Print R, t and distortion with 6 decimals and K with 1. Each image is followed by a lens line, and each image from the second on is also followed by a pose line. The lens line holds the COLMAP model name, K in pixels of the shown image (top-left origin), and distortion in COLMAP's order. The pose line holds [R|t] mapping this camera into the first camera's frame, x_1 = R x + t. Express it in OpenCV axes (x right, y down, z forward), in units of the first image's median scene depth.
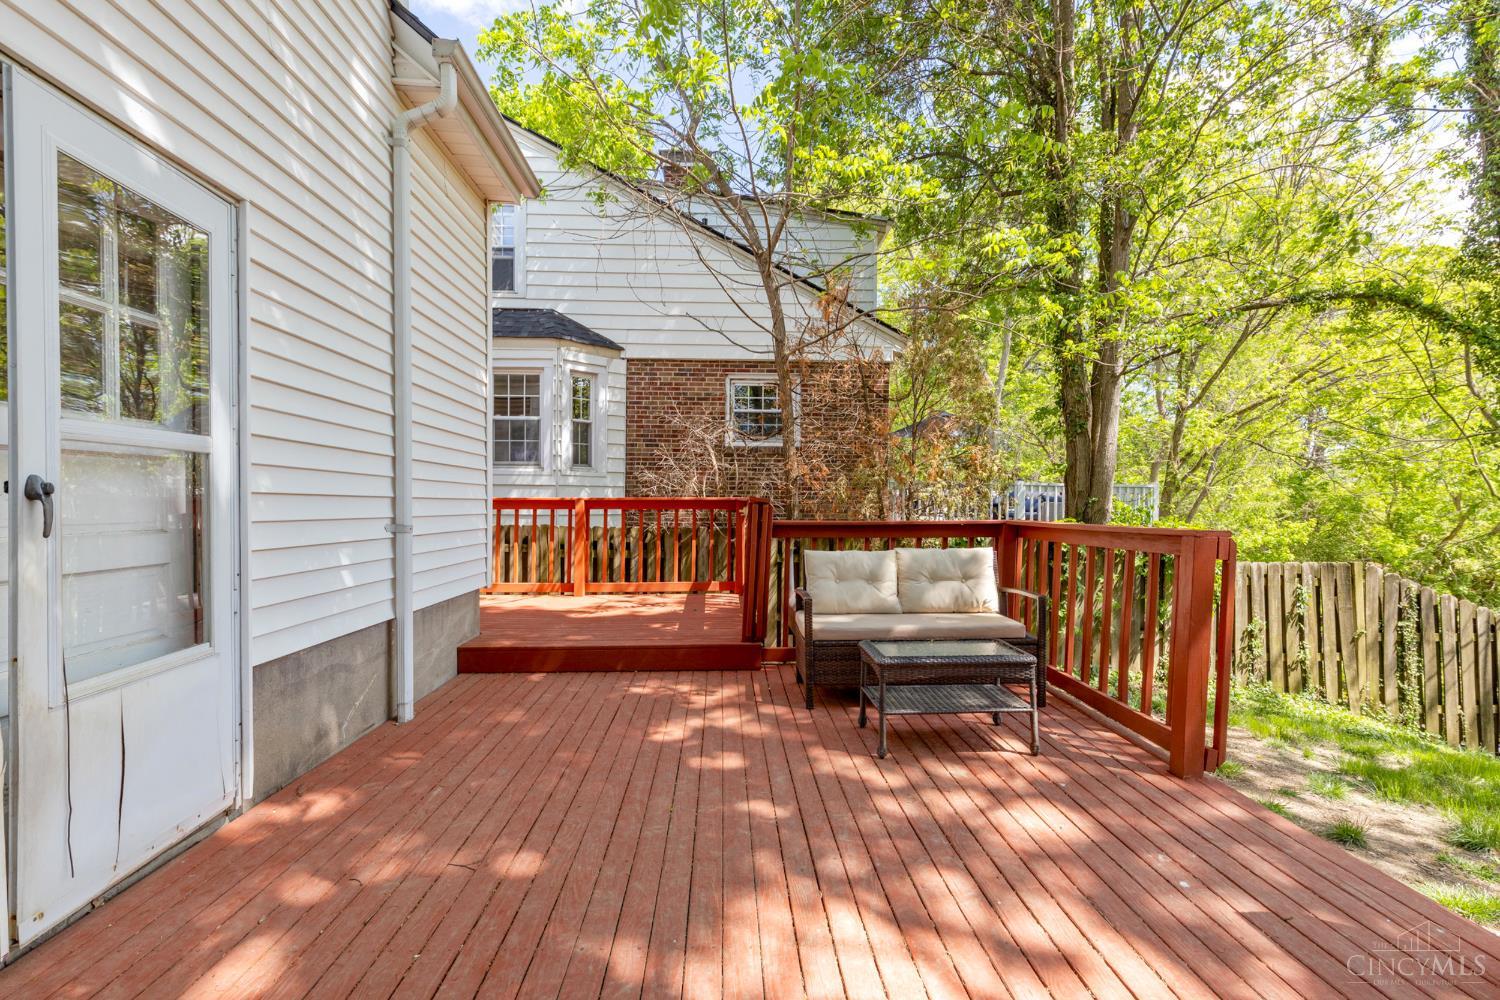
lens RADIAL K [[678.5, 0, 745.3], [0, 678.5, 502.3], [0, 0, 1]] dist [0.009945, -0.002289]
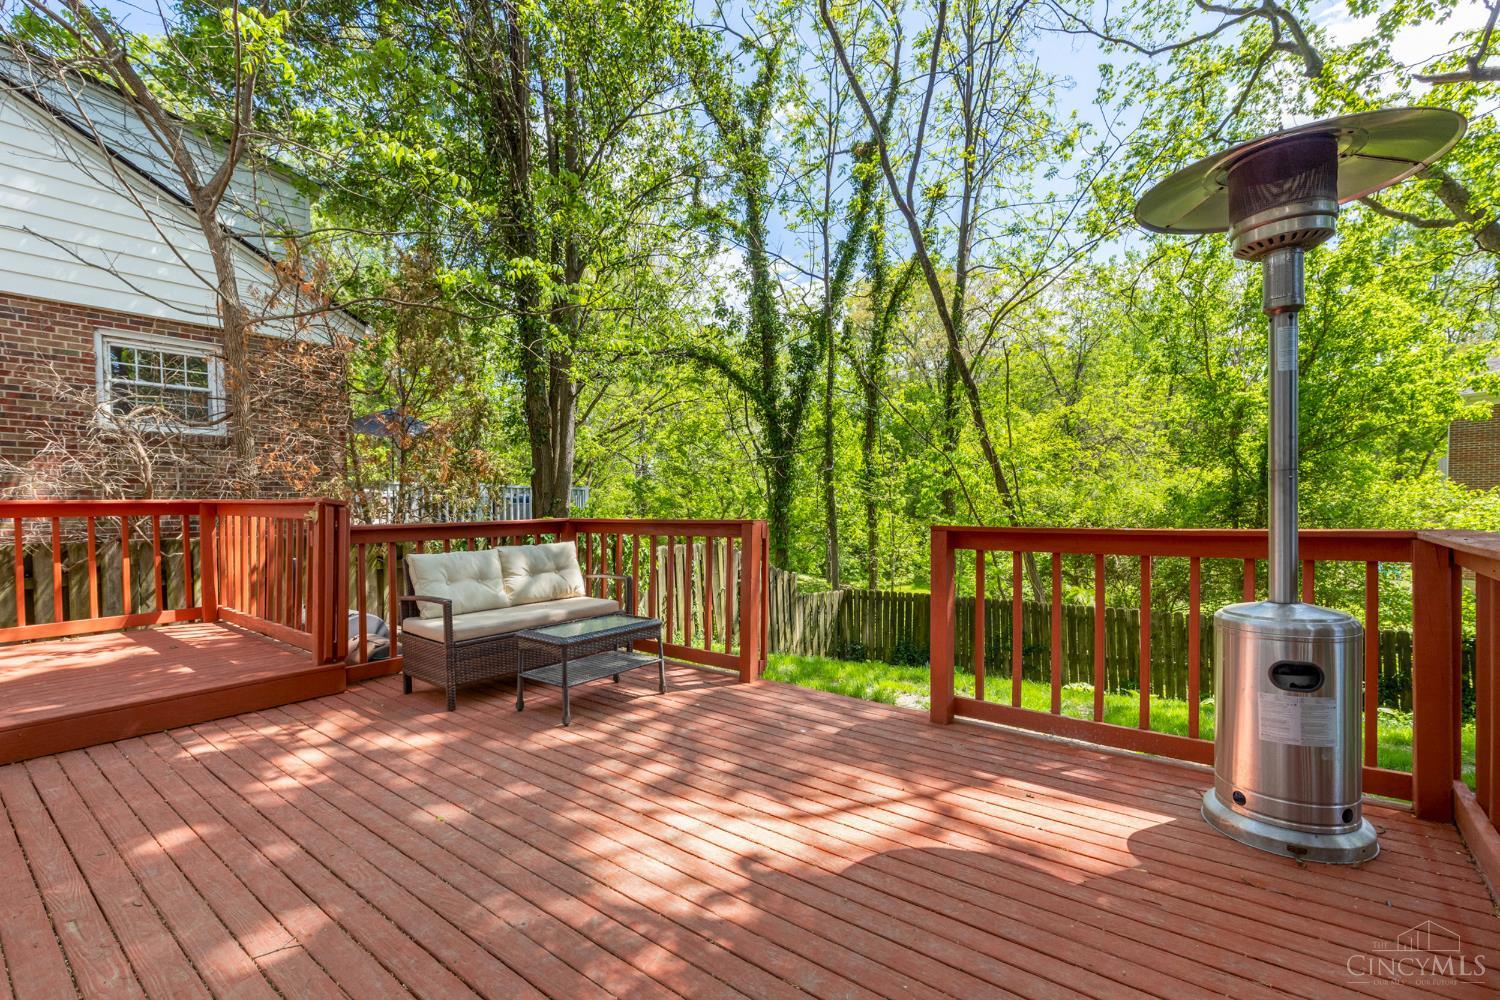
lens RADIAL K [[678.5, 0, 754.0], [0, 678.5, 499.6], [0, 0, 1]] dist [0.009945, -0.002289]
pose [[0.638454, -0.004820, 0.769645, -0.215531], [0.009343, 0.999955, -0.001488, -0.000050], [-0.769603, 0.008140, 0.638471, 0.010986]]
